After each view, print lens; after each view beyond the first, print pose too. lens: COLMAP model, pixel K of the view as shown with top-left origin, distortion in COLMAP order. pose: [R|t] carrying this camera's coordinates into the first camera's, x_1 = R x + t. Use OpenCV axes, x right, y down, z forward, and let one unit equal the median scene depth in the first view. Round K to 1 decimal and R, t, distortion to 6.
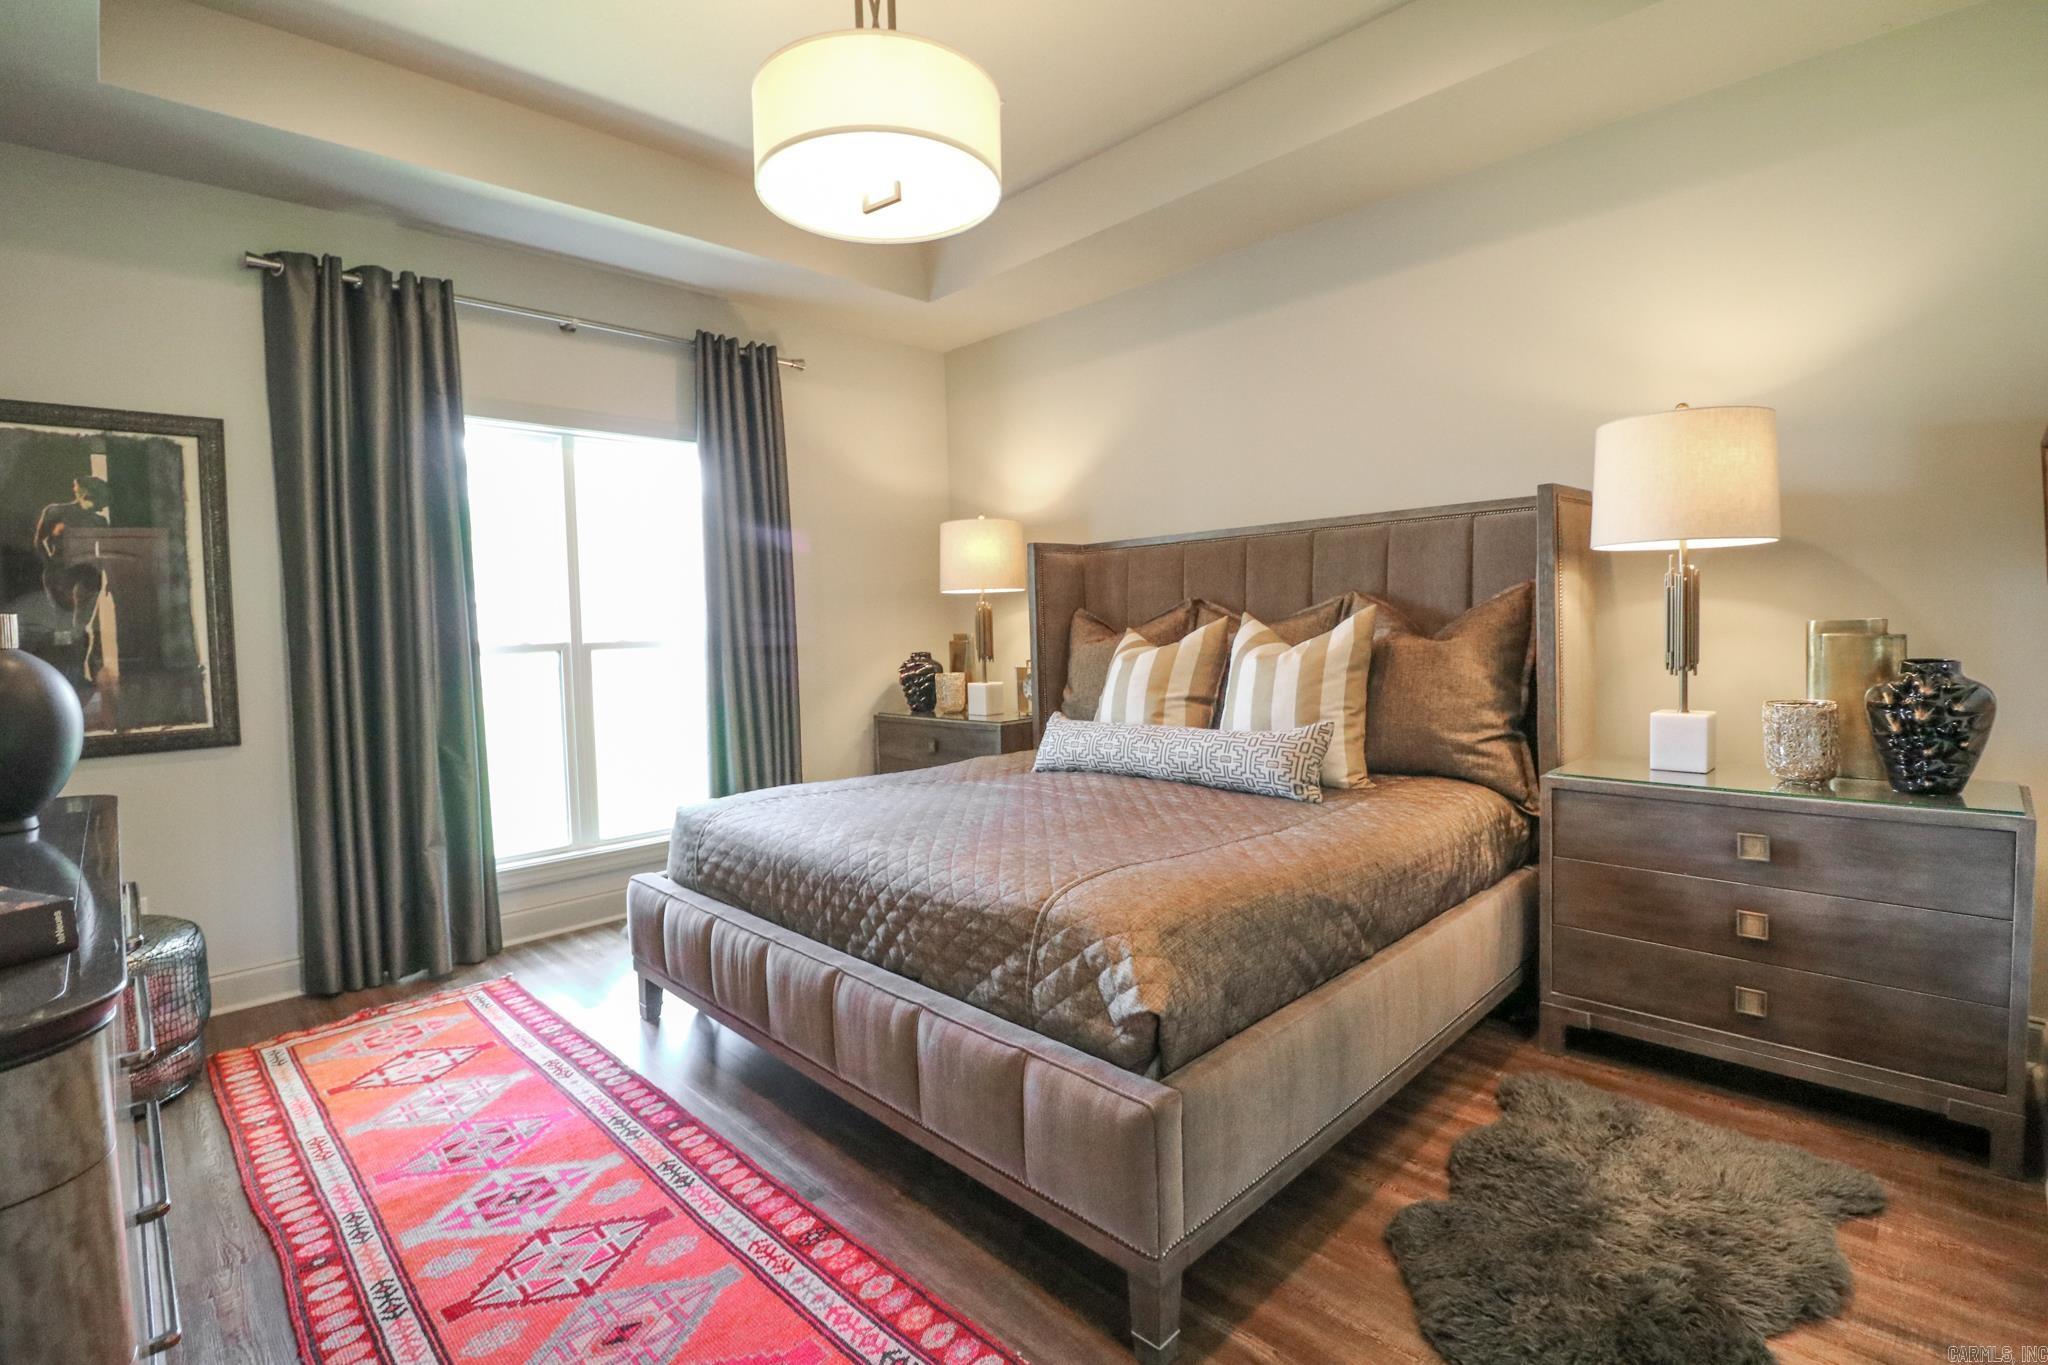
lens RADIAL K [[943.8, 0, 1009.1], [0, 943.8, 663.6], [0, 0, 1]] dist [-0.000955, -0.013062]
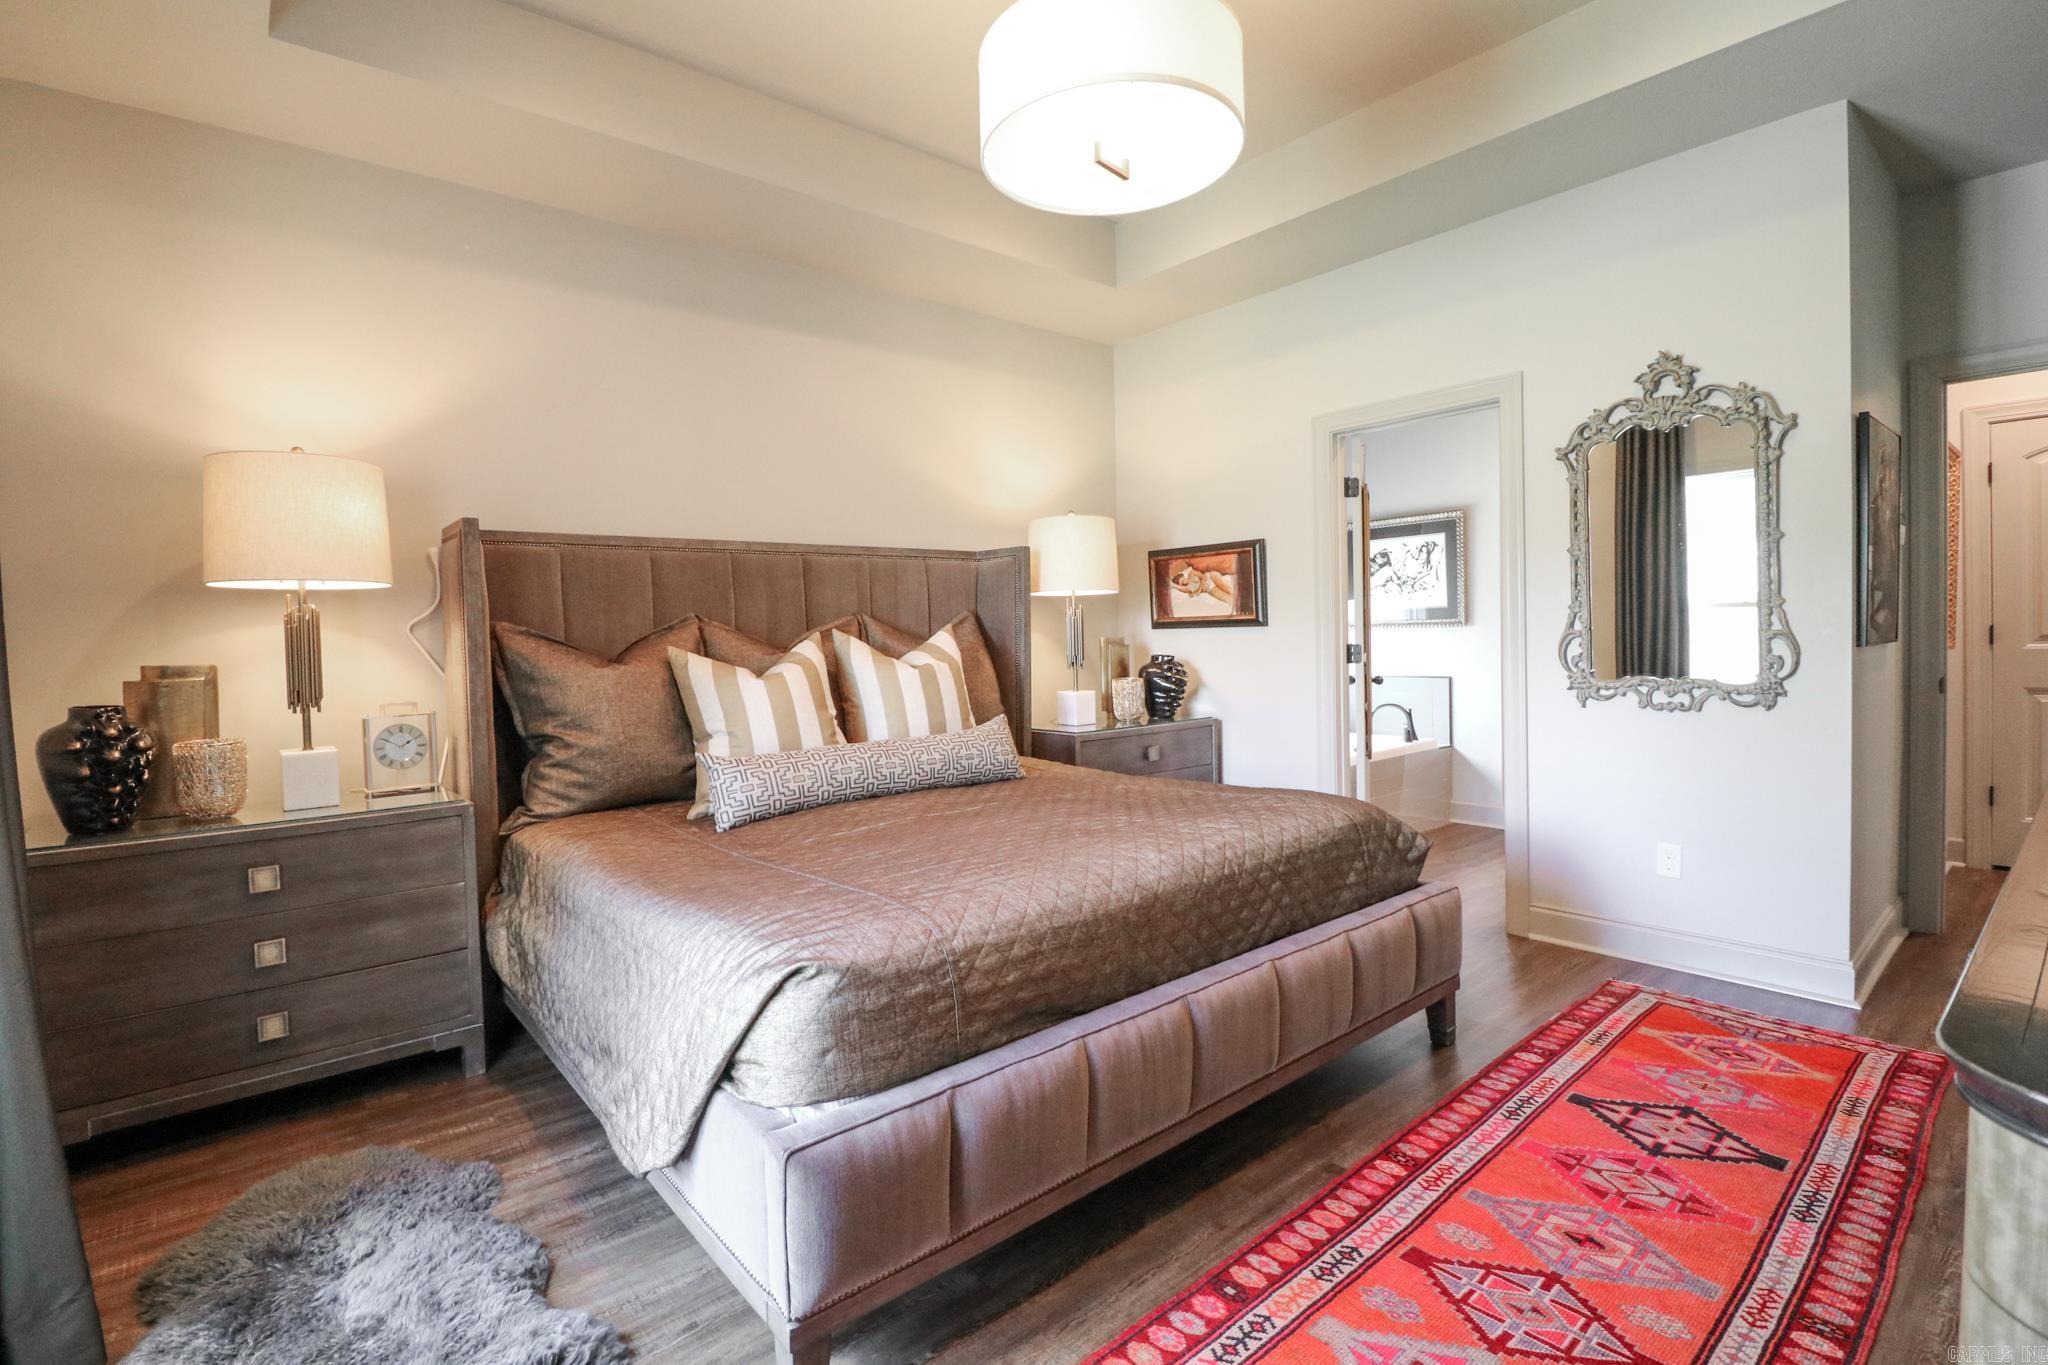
lens RADIAL K [[931.9, 0, 996.8], [0, 931.9, 673.7], [0, 0, 1]] dist [-0.022514, -0.000260]
pose [[0.092192, -0.023764, 0.995458, -1.314593], [0.059605, 0.998054, 0.018306, -0.022545], [-0.993956, 0.057647, 0.093429, 1.317693]]
